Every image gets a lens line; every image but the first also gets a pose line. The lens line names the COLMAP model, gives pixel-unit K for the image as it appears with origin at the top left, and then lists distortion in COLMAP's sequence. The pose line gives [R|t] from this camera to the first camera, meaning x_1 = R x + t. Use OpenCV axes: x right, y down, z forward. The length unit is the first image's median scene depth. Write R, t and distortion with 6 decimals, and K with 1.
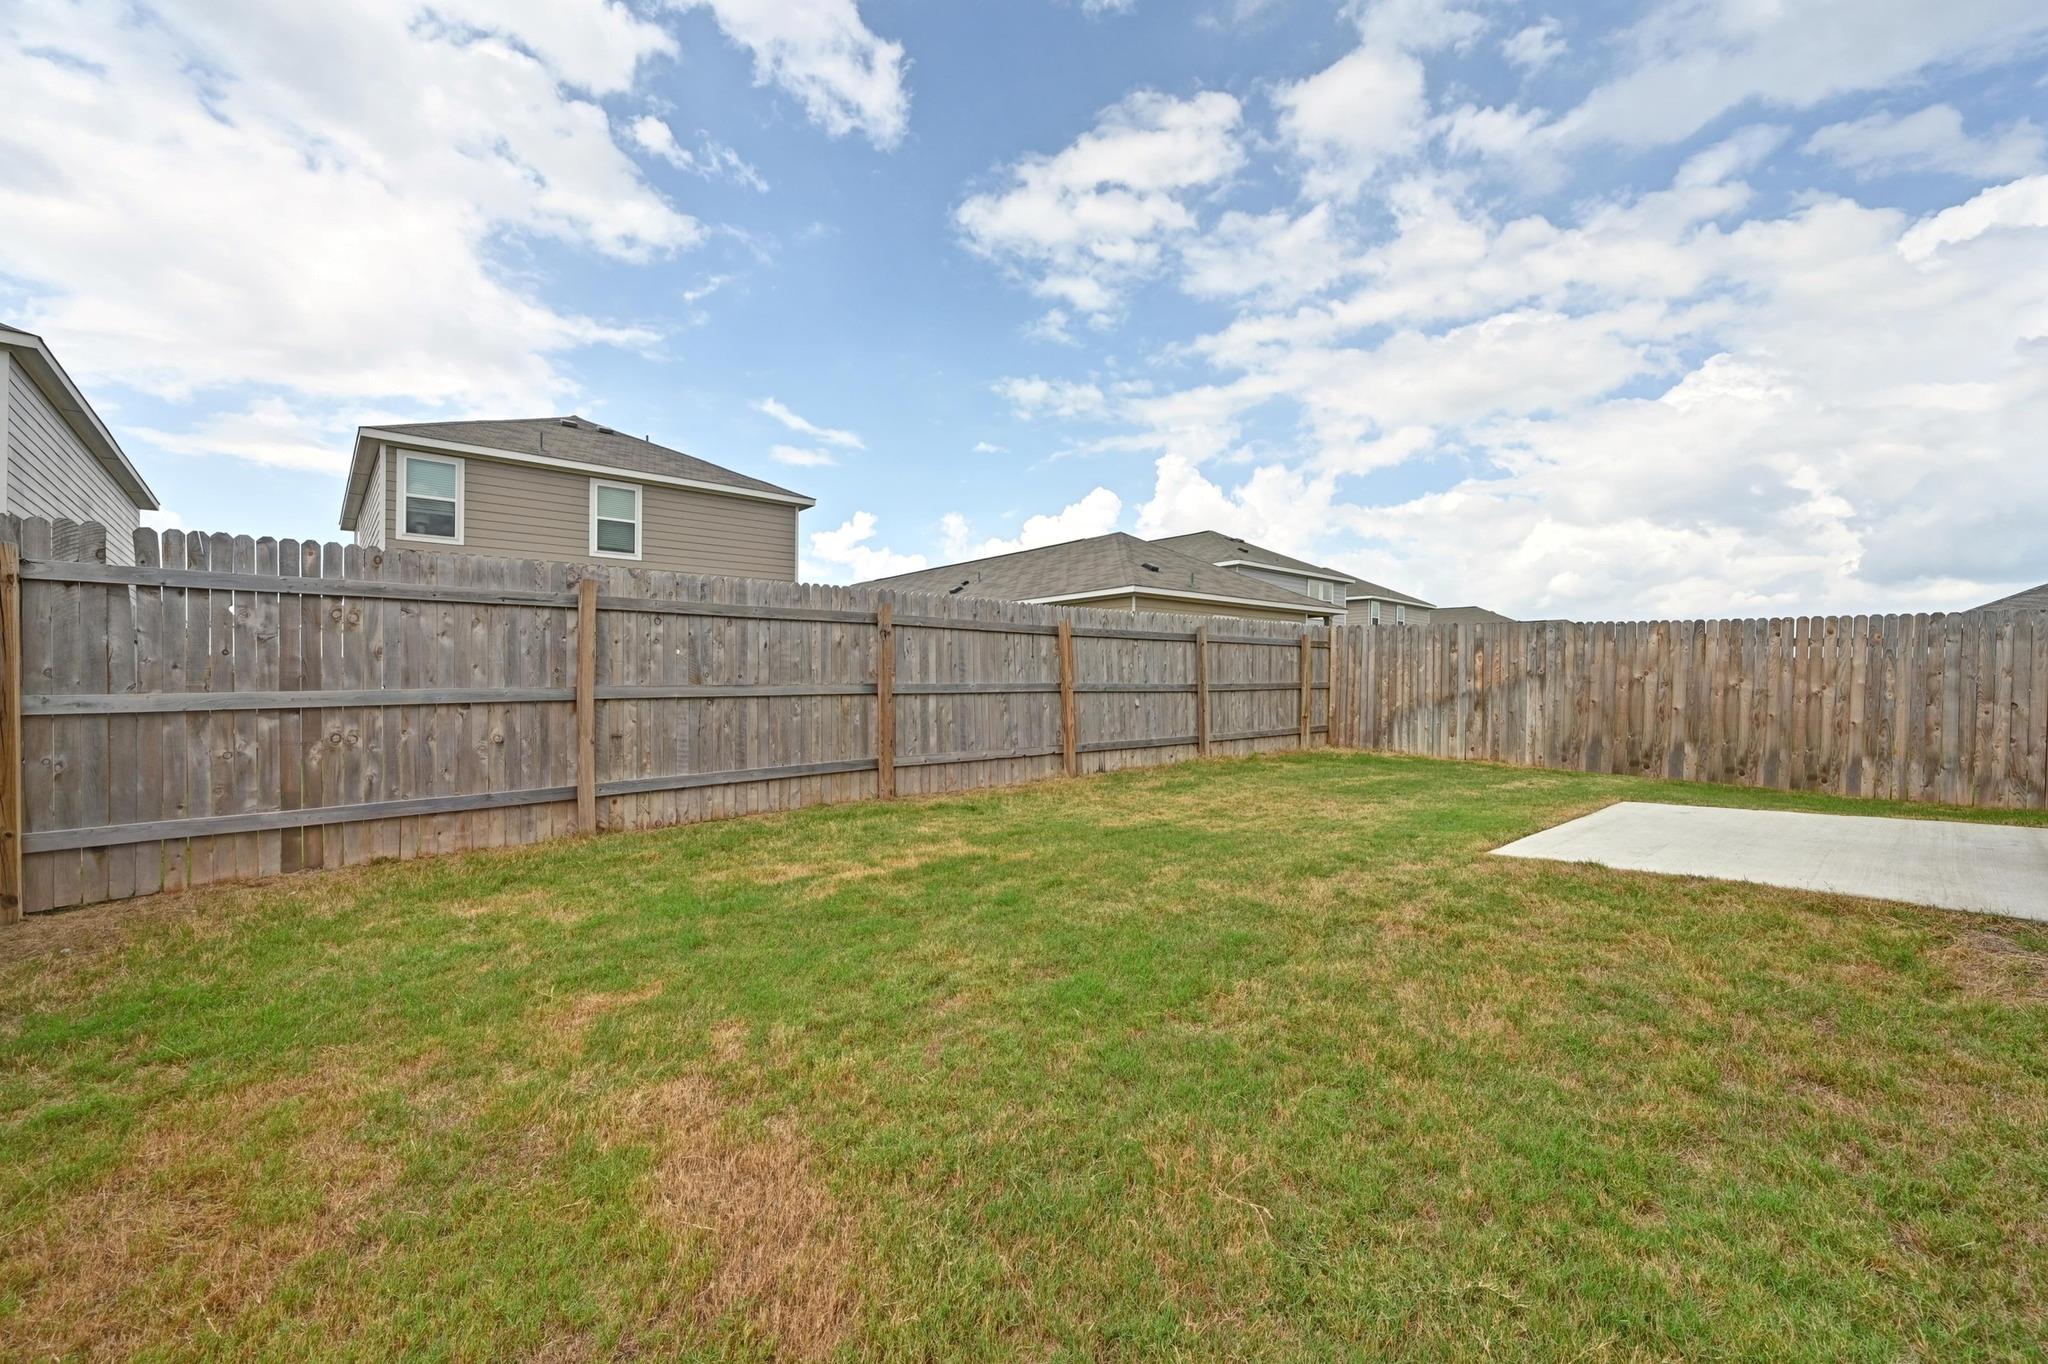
lens RADIAL K [[802.0, 0, 1029.7], [0, 802.0, 693.0], [0, 0, 1]] dist [-0.009702, -0.000429]
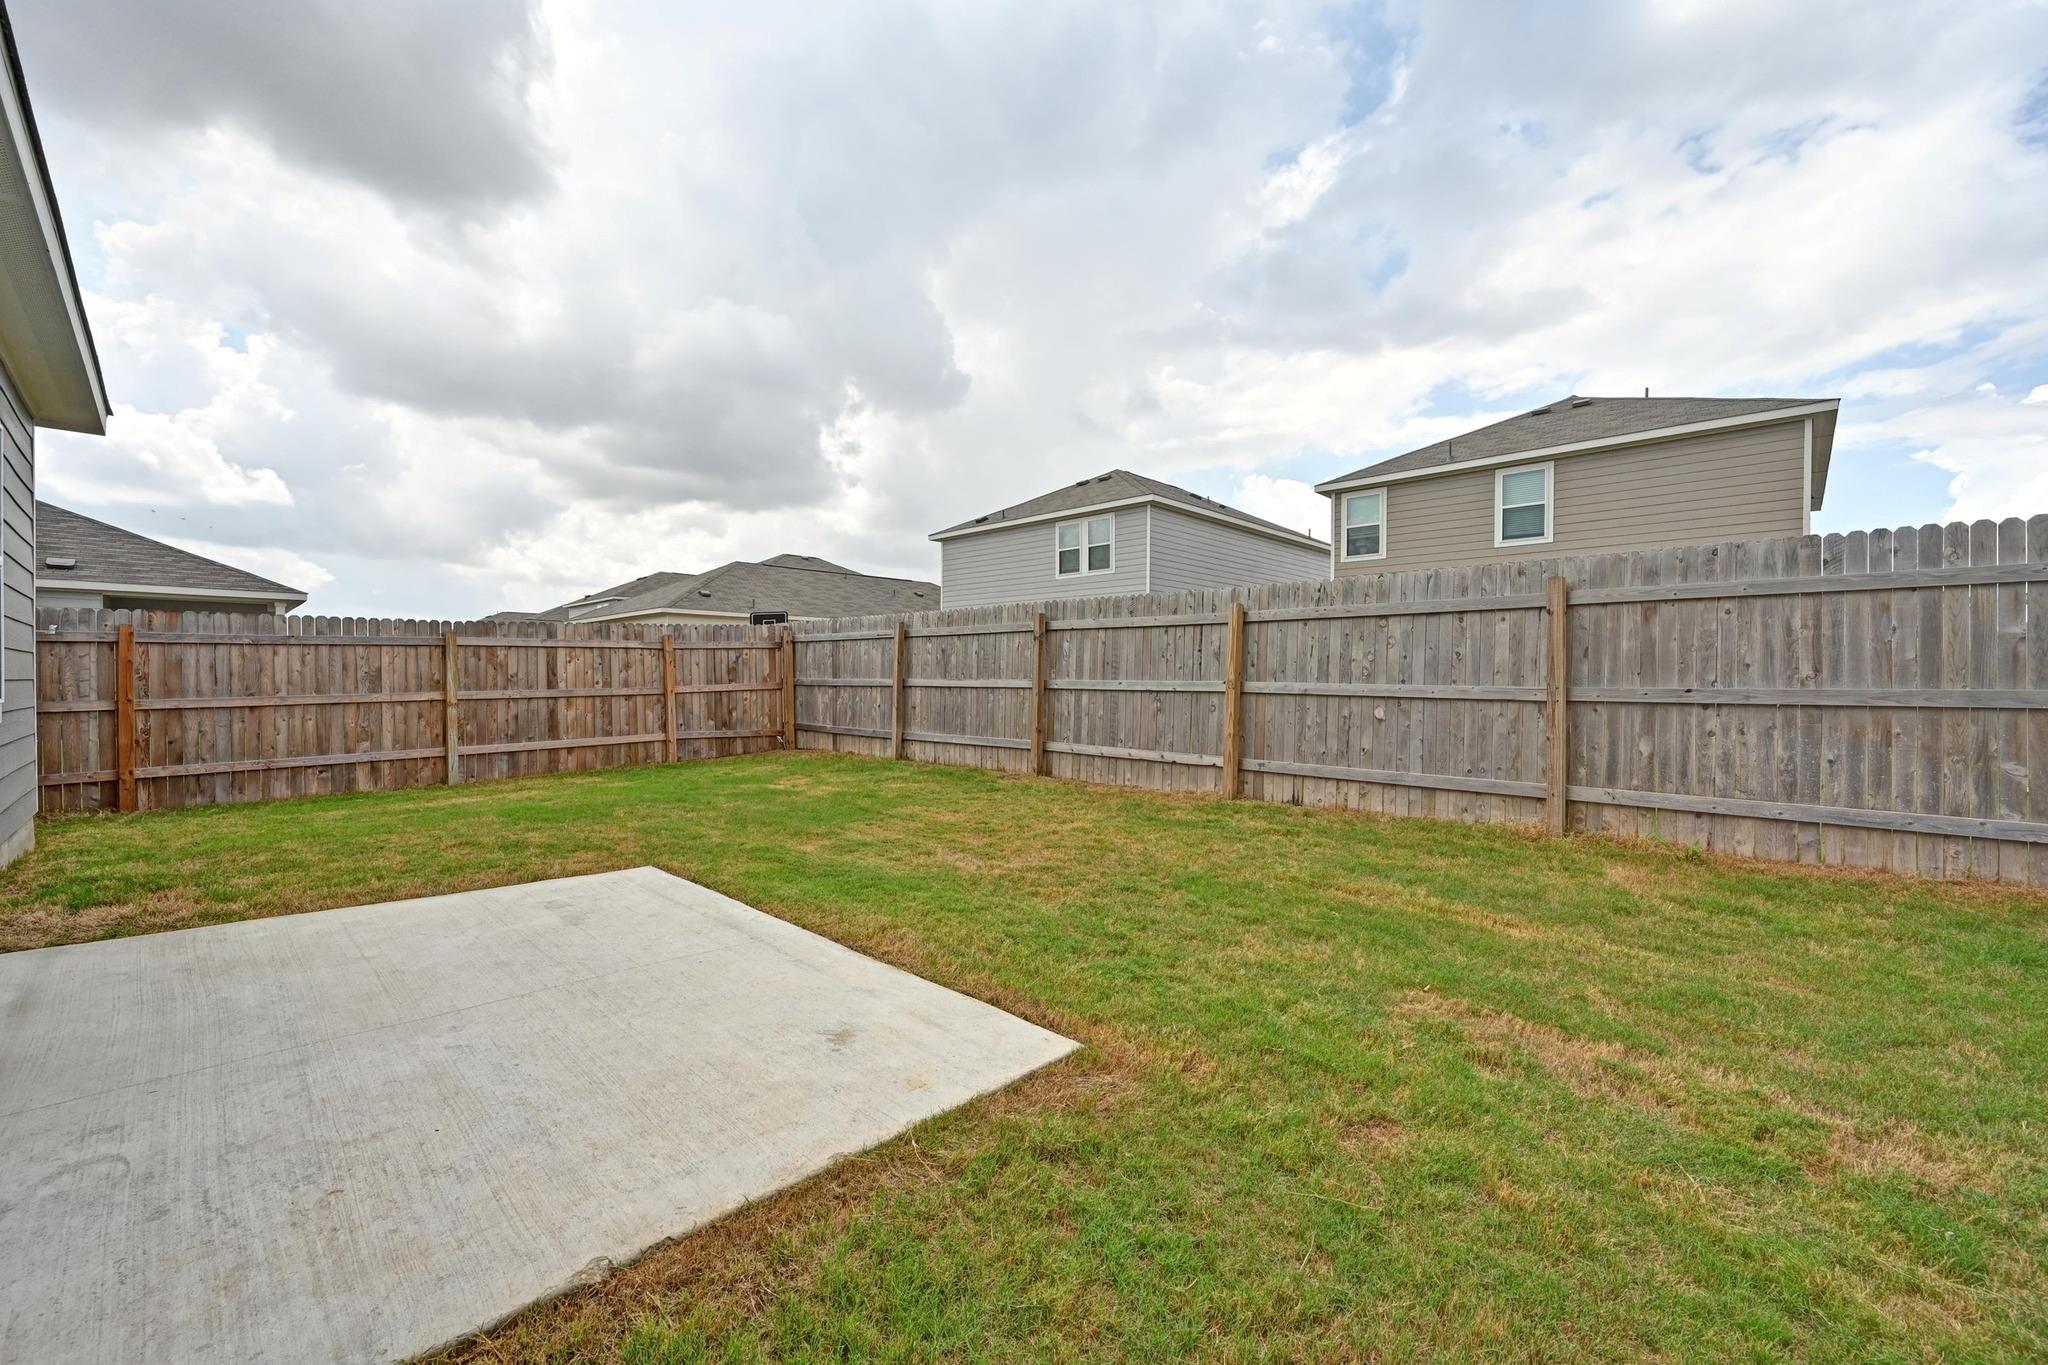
lens RADIAL K [[802.0, 0, 1026.4], [0, 802.0, 669.0], [0, 0, 1]] dist [-0.009702, -0.000429]
pose [[0.078802, -0.001828, -0.996889, 0.763852], [-0.015884, 0.999869, -0.003089, -0.017718], [0.996764, 0.016078, 0.078762, 0.666301]]
